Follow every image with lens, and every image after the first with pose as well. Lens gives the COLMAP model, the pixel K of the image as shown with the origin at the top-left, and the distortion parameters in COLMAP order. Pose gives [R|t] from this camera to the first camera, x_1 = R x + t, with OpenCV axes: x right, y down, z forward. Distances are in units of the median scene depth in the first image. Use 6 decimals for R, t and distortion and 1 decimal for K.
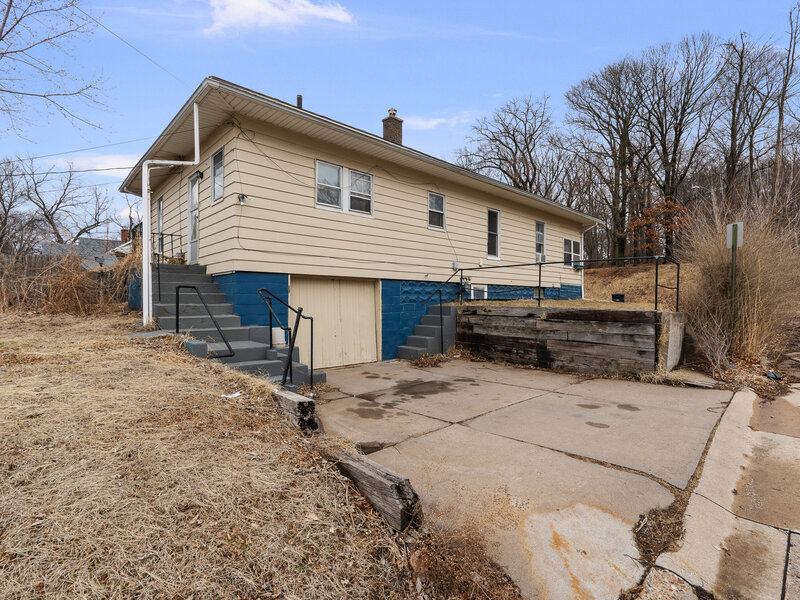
lens RADIAL K [[396.0, 0, 400.3], [0, 396.0, 304.3], [0, 0, 1]] dist [-0.000469, -0.002088]
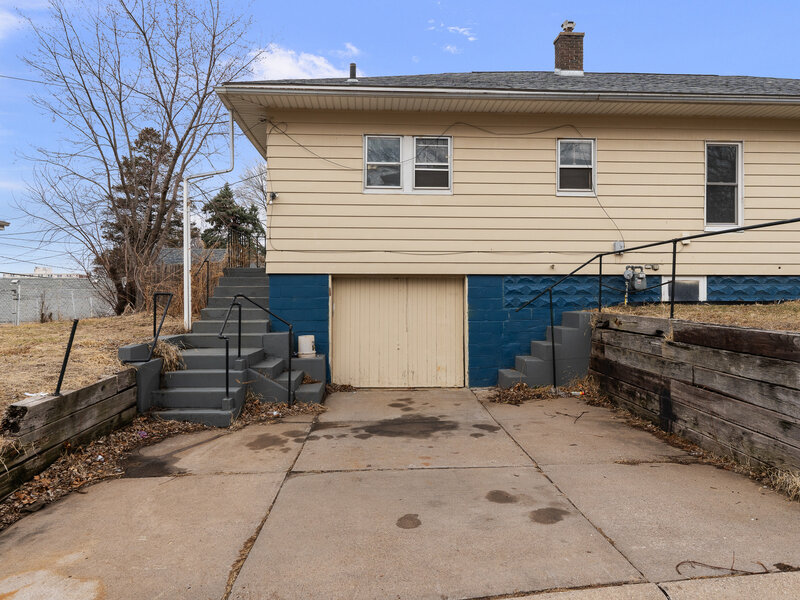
lens RADIAL K [[523.6, 0, 399.3], [0, 523.6, 297.2], [0, 0, 1]] dist [-0.001423, -0.001684]
pose [[0.769224, -0.002898, -0.638972, 0.507006], [-0.003497, 0.999956, -0.008746, -0.015051], [0.638969, 0.008962, 0.769180, 0.190177]]
